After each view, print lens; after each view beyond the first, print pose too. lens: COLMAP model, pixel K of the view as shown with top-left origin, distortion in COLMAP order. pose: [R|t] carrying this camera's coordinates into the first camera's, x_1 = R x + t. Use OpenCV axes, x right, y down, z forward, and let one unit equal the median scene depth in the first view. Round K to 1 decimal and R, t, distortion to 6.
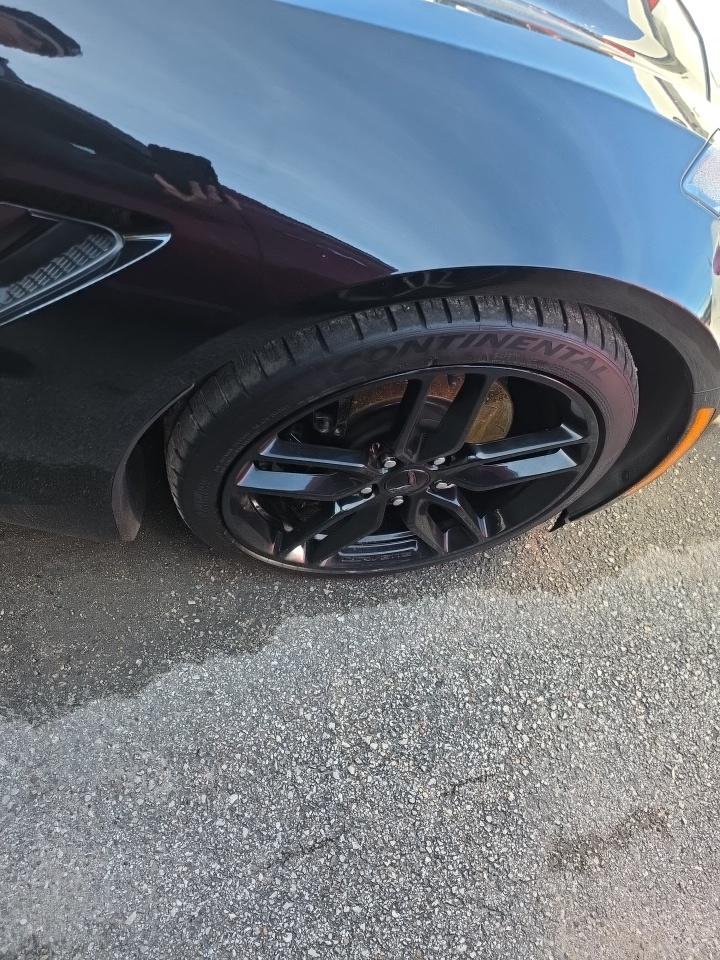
lens RADIAL K [[656.4, 0, 360.0], [0, 656.4, 480.0], [0, 0, 1]] dist [0.037144, -0.034231]
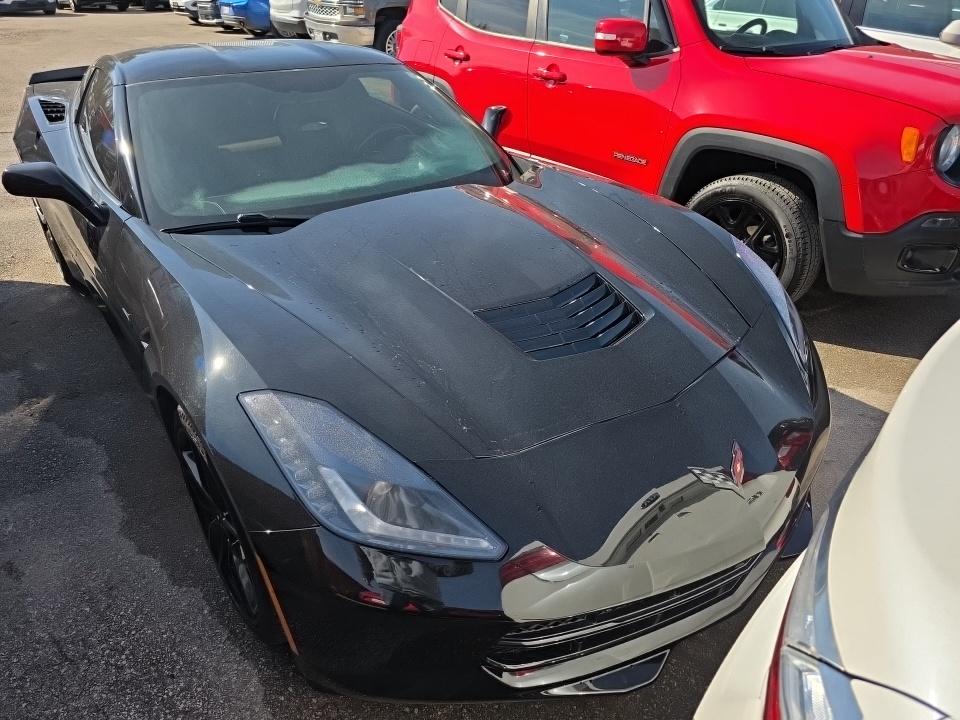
lens RADIAL K [[656.4, 0, 478.8], [0, 656.4, 377.2], [0, 0, 1]] dist [0.037144, -0.034231]
pose [[0.448970, 0.248842, -0.858198, 1.582333], [-0.687159, 0.710085, -0.153595, -0.418647], [0.571172, 0.658678, 0.489801, 0.241591]]
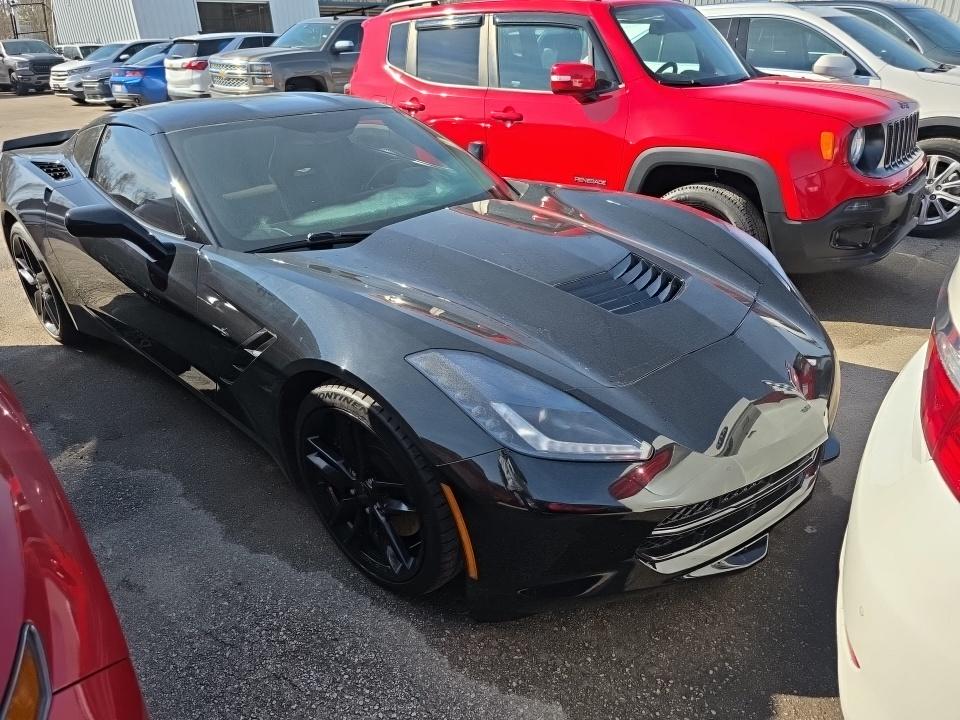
lens RADIAL K [[655.6, 0, 484.5], [0, 655.6, 375.8], [0, 0, 1]] dist [0.042694, -0.037586]
pose [[0.594126, 0.114455, -0.796187, 1.578933], [-0.563734, 0.765311, -0.310649, 0.121778], [0.573776, 0.633402, 0.519214, -0.016978]]
